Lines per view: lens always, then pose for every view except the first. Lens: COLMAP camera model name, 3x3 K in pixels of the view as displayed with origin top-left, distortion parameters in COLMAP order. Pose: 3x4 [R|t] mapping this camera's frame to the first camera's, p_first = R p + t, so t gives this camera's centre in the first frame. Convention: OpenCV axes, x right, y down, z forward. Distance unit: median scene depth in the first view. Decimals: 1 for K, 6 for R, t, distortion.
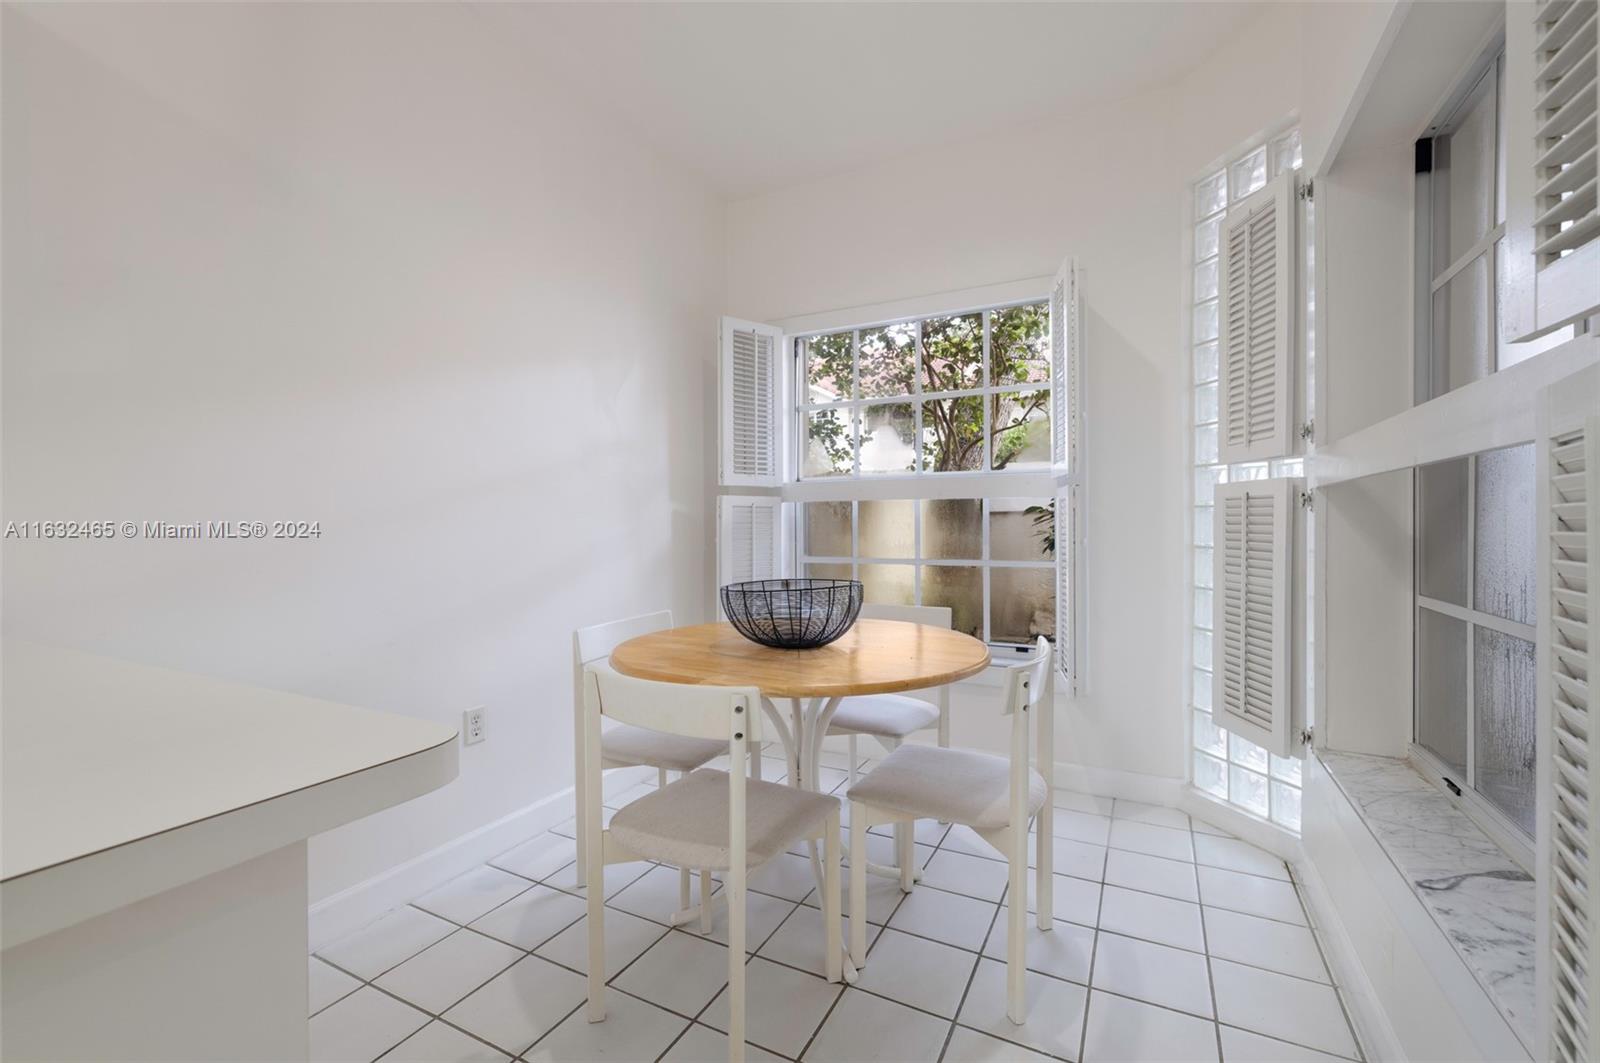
lens RADIAL K [[689.8, 0, 783.7], [0, 689.8, 531.9], [0, 0, 1]] dist [-0.004845, -0.000004]
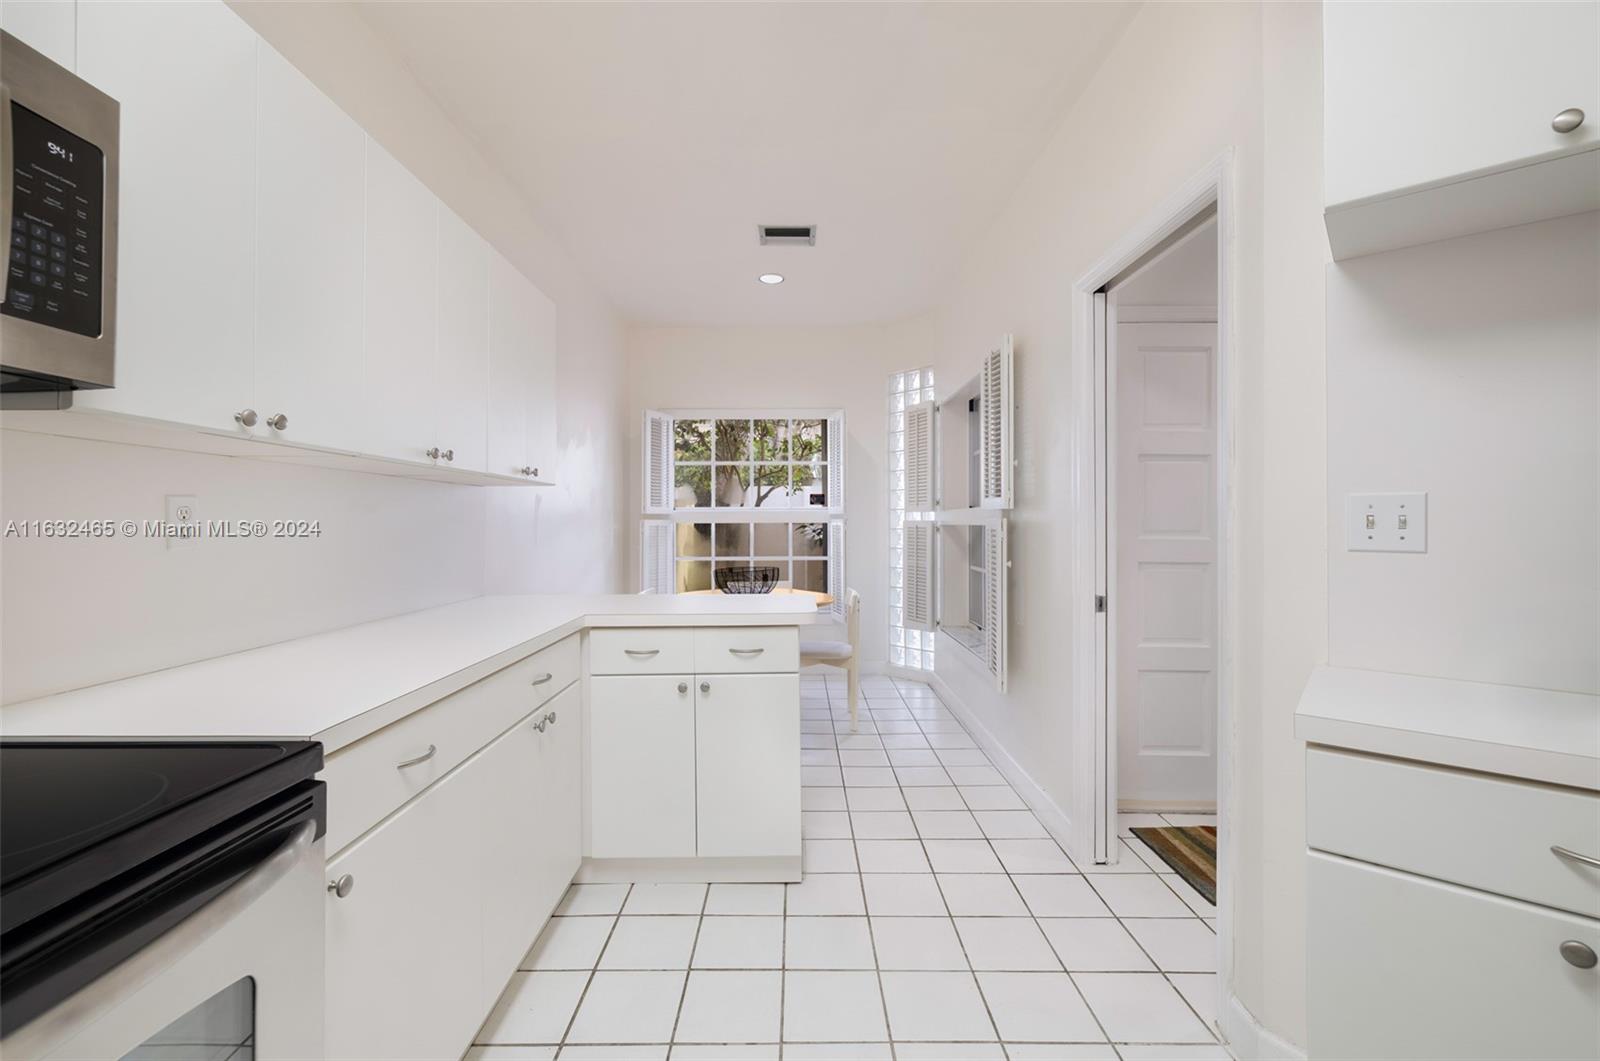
lens RADIAL K [[689.8, 0, 805.5], [0, 689.8, 522.5], [0, 0, 1]] dist [-0.004845, -0.000004]
pose [[0.878293, 0.002874, 0.478113, -0.776609], [0.002946, 0.999930, -0.011421, -0.039661], [-0.478113, 0.011439, 0.878224, -0.881970]]
